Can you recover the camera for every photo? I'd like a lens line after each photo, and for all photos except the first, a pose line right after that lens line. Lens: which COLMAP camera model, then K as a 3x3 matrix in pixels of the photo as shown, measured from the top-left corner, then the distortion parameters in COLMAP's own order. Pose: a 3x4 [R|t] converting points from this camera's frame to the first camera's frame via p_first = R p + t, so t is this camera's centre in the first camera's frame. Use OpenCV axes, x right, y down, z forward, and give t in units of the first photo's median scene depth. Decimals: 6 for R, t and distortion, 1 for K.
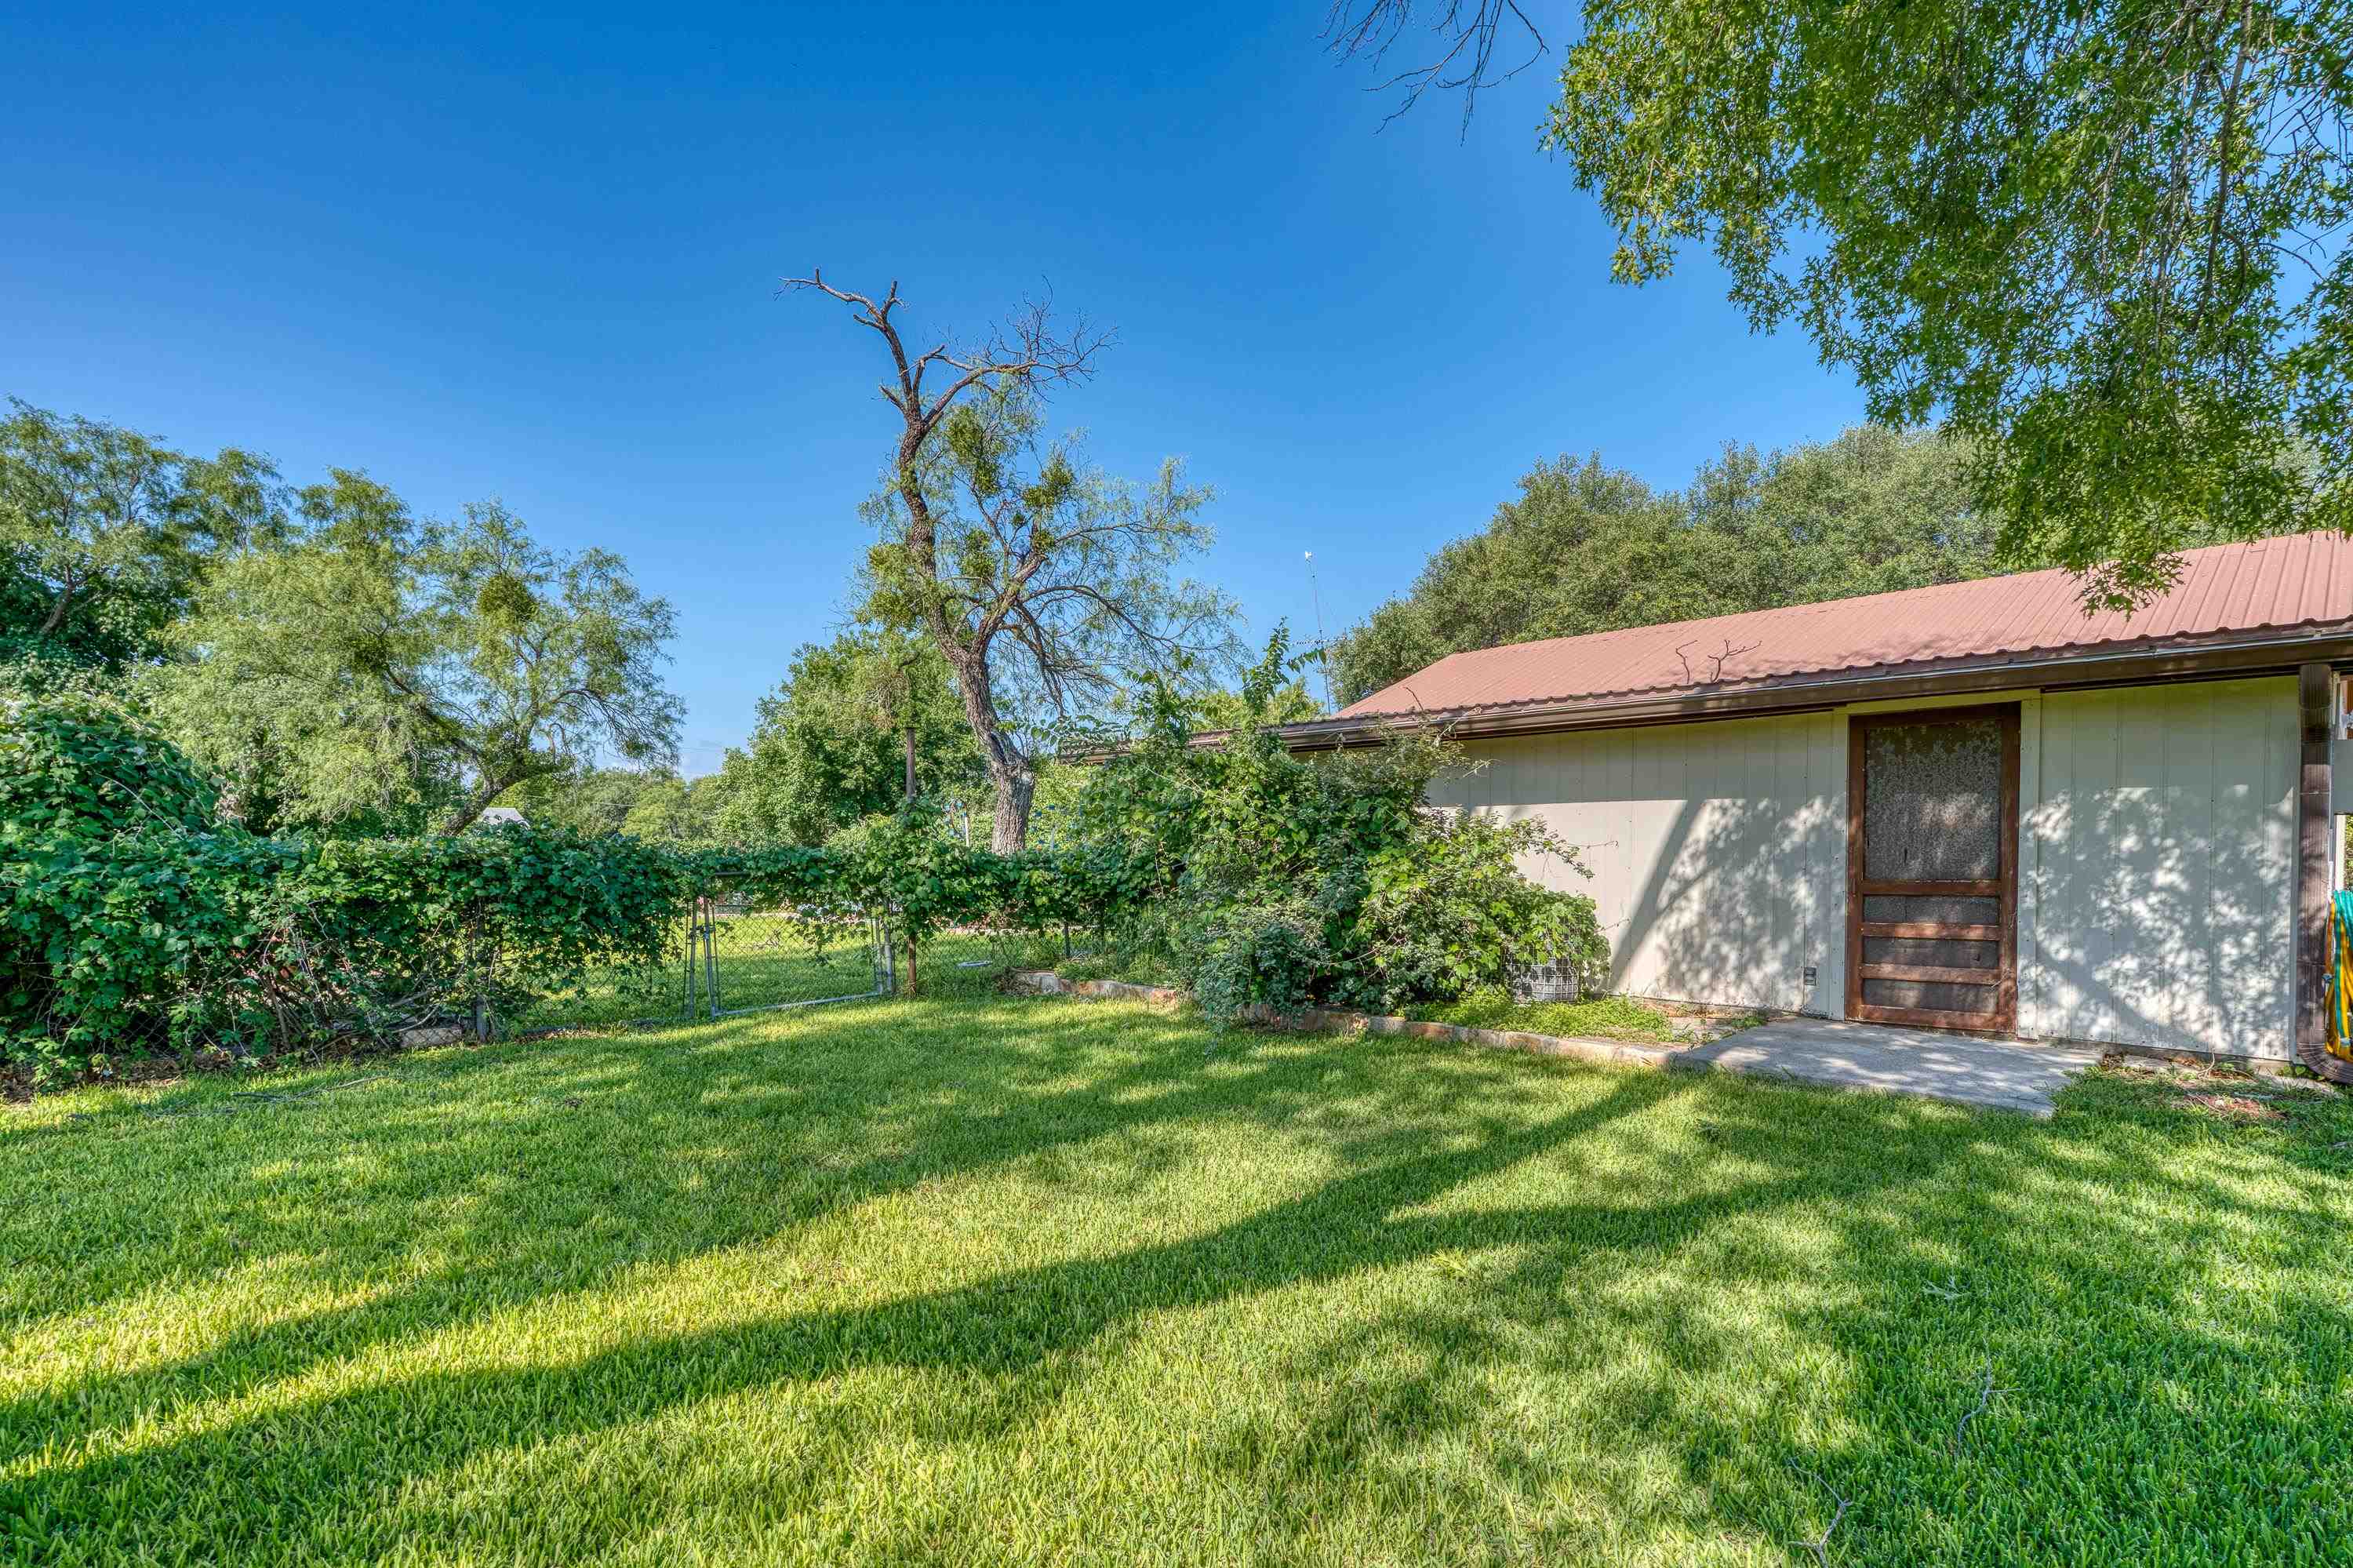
lens RADIAL K [[1125.0, 0, 1228.1], [0, 1125.0, 872.0], [0, 0, 1]] dist [0.021824, 0.000455]
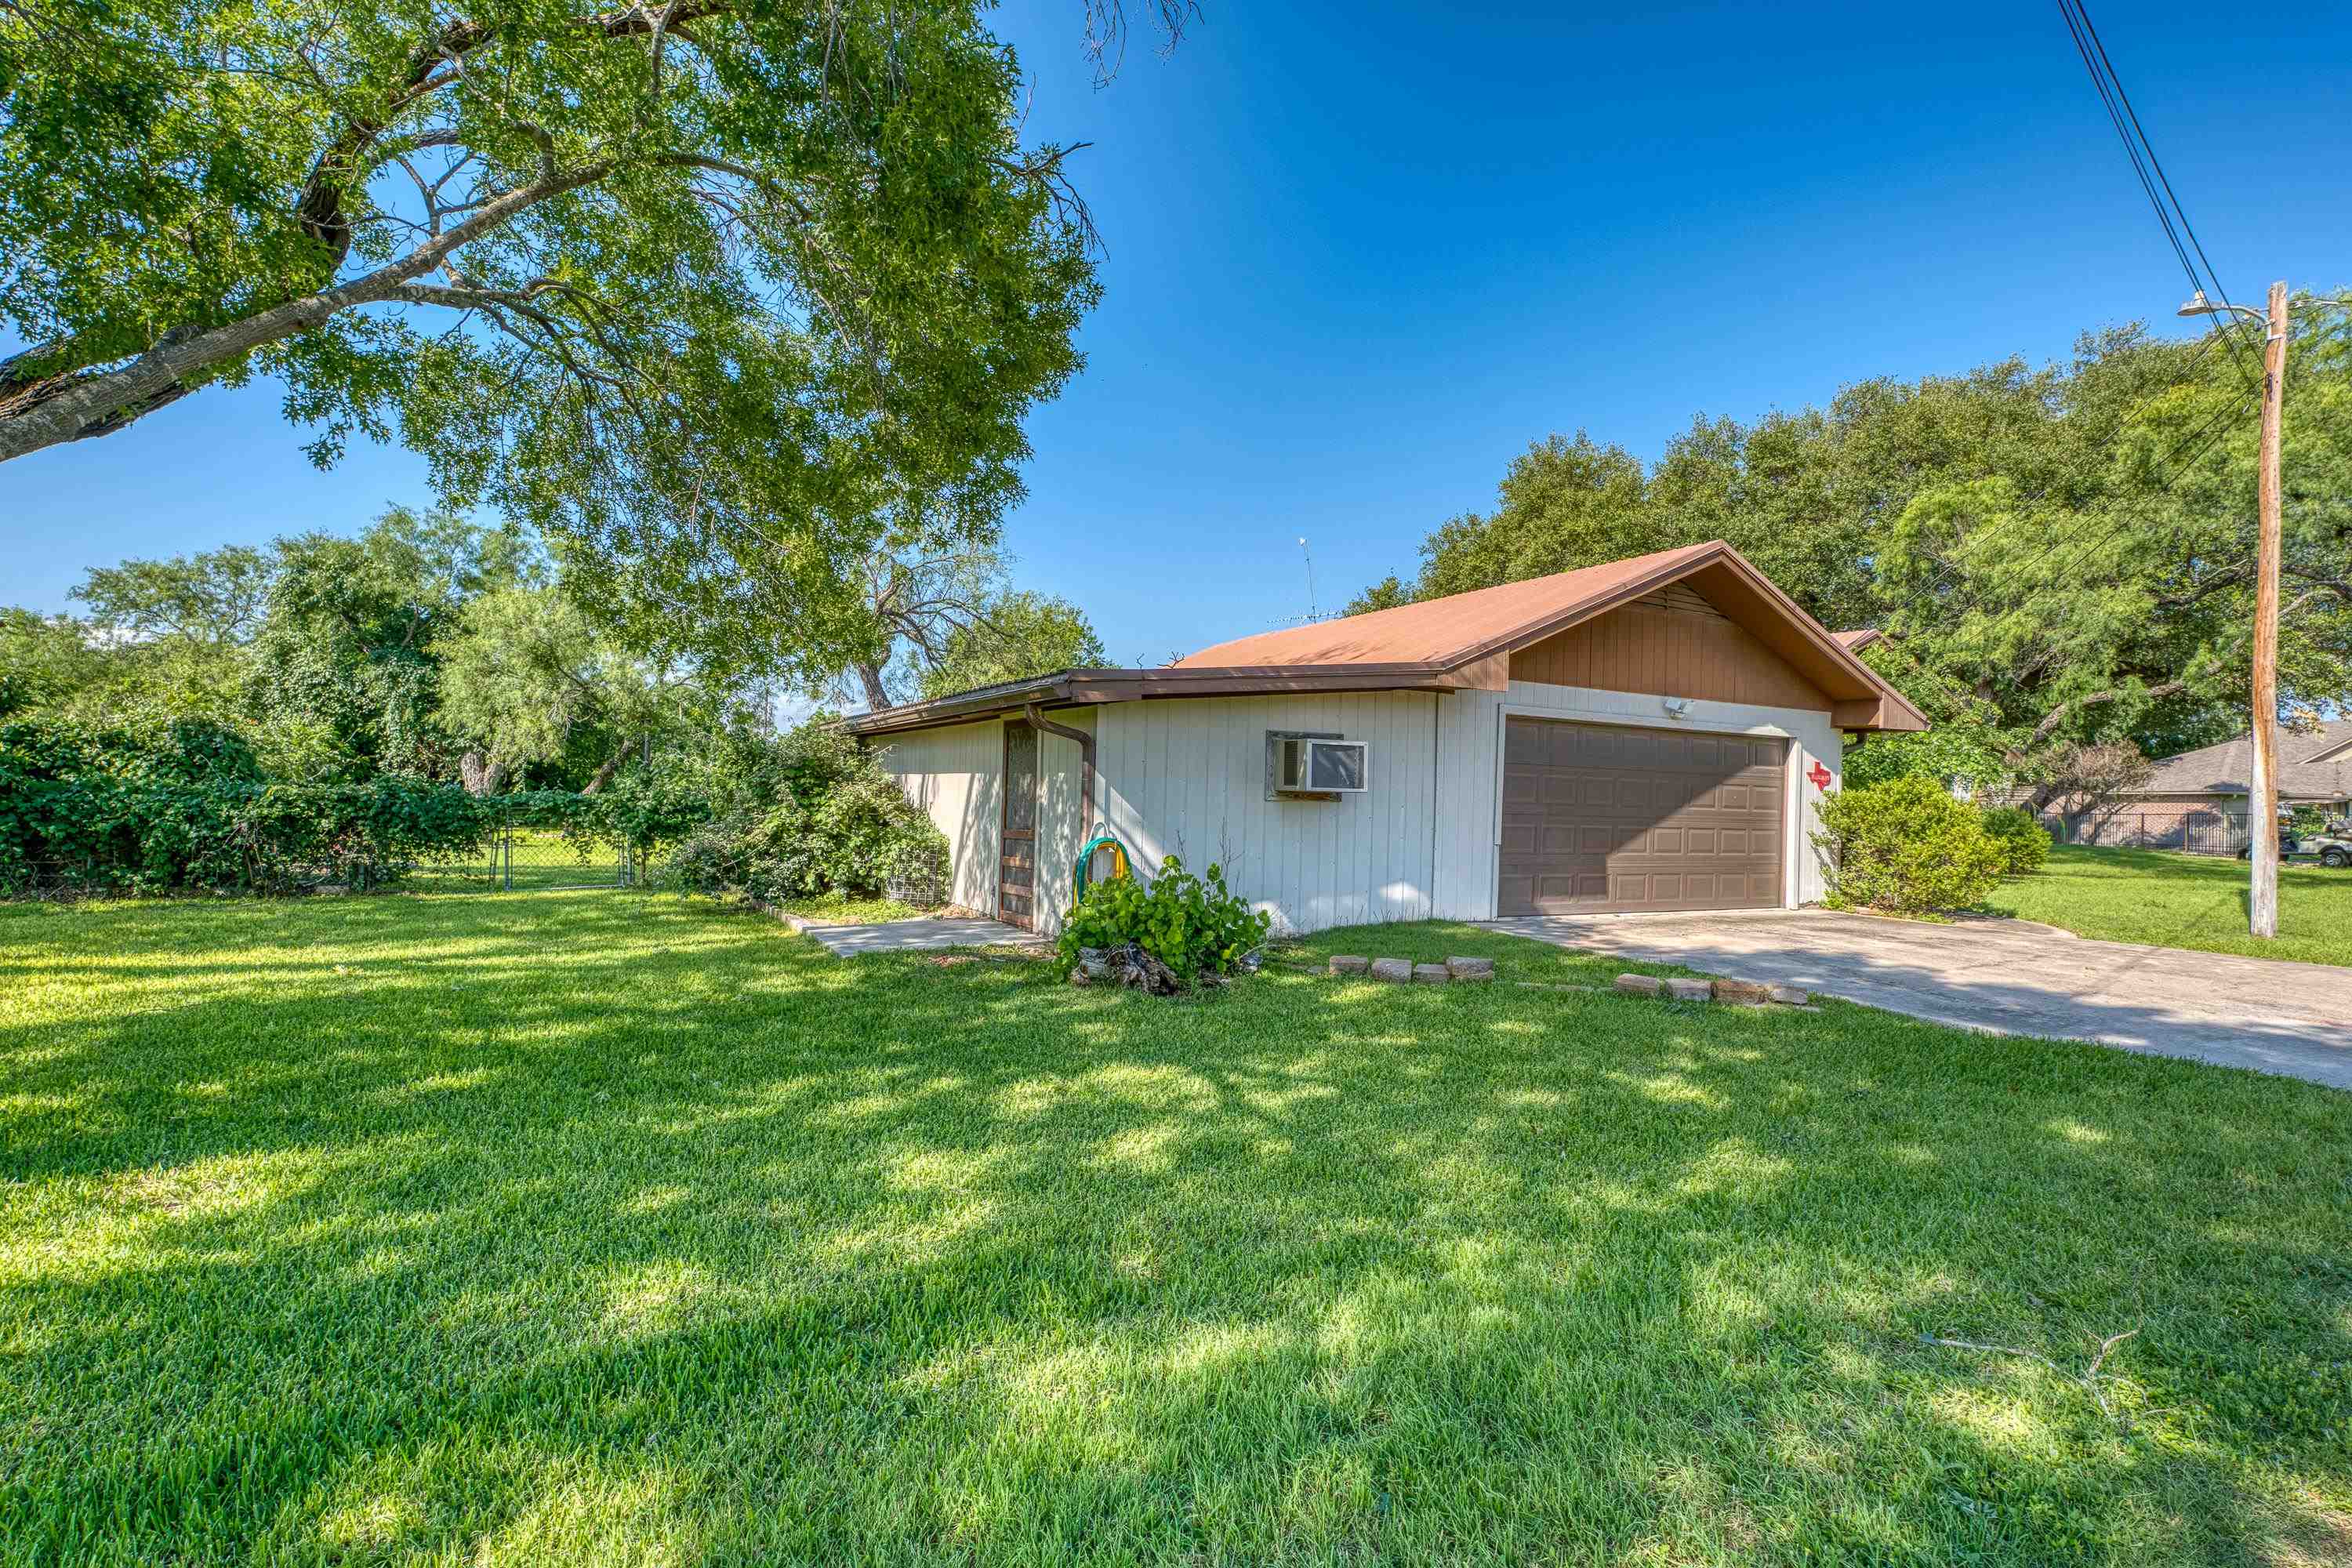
lens RADIAL K [[1108.1, 0, 1181.4], [0, 1108.1, 766.2], [0, 0, 1]] dist [0.012481, 0.000061]
pose [[0.956739, 0.013802, -0.290620, 0.377486], [-0.027328, 0.998721, -0.042535, -0.006378], [0.289662, 0.048637, 0.955893, -0.118409]]
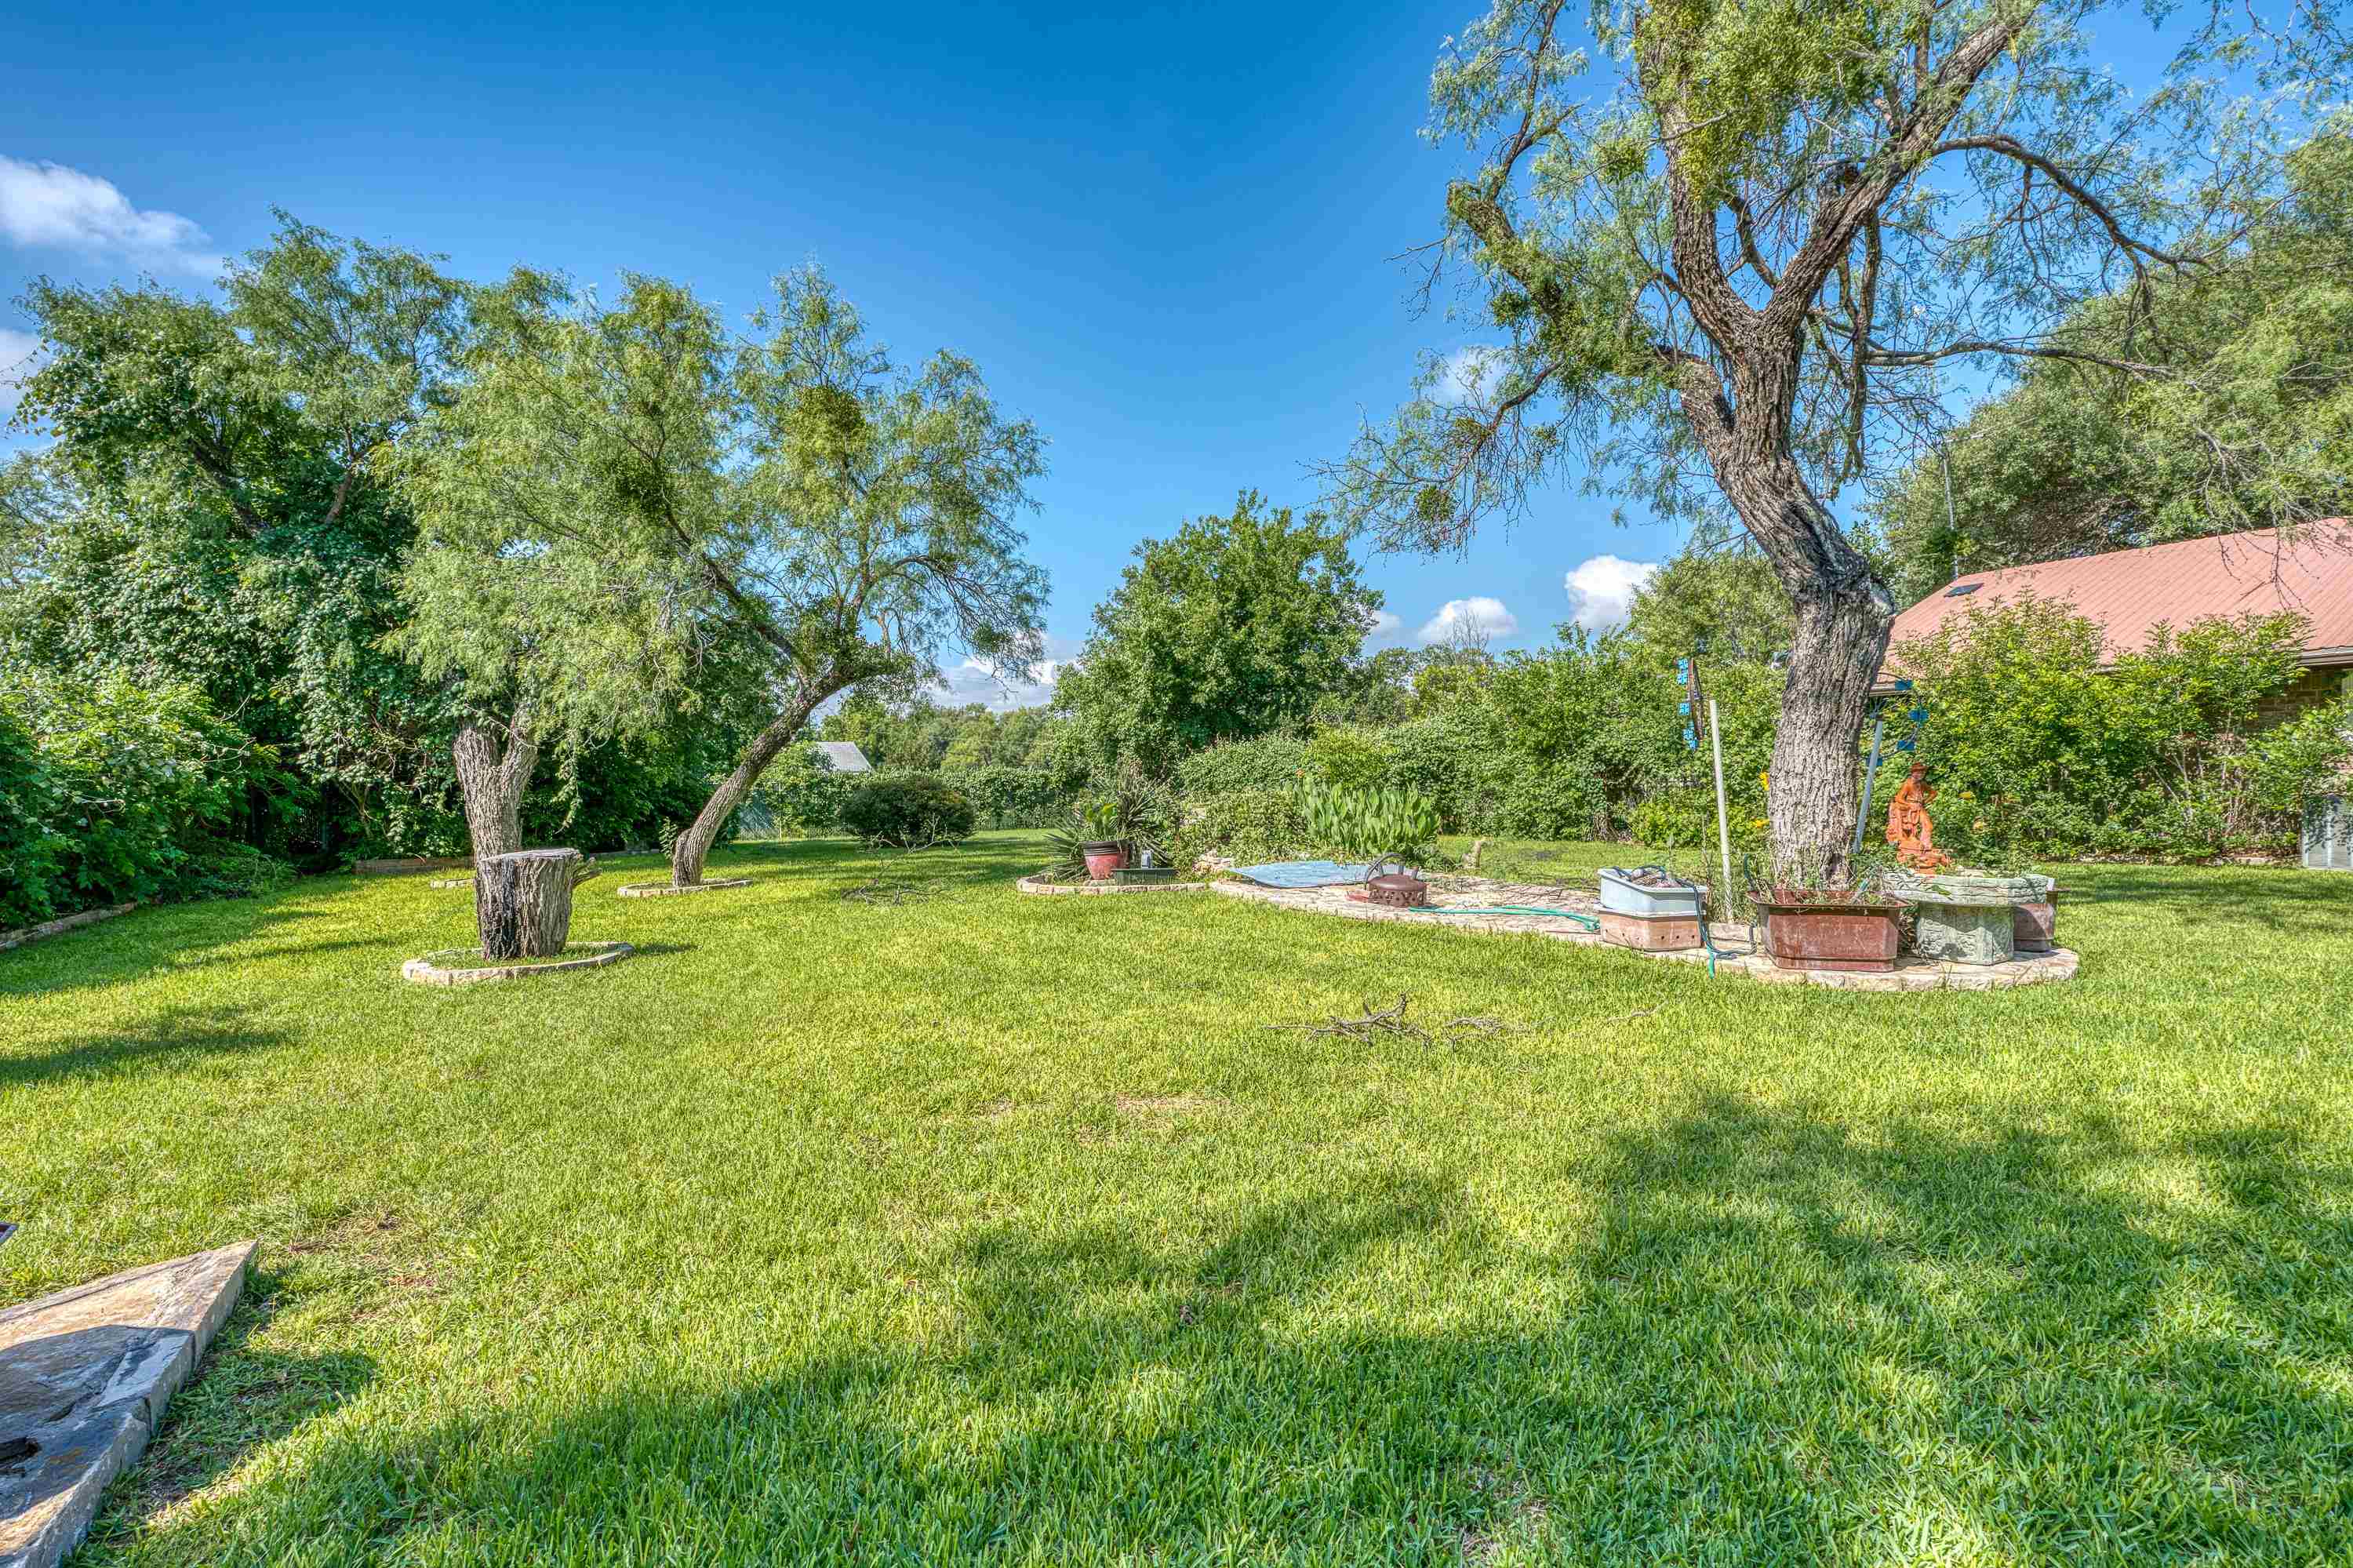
lens RADIAL K [[1082.0, 0, 1179.9], [0, 1082.0, 766.6], [0, 0, 1]] dist [0.014171, 0.000333]
pose [[0.962640, -0.016798, -0.270261, -0.231138], [0.009487, 0.999553, -0.028335, -0.009258], [0.270616, 0.024712, 0.962370, 0.388405]]
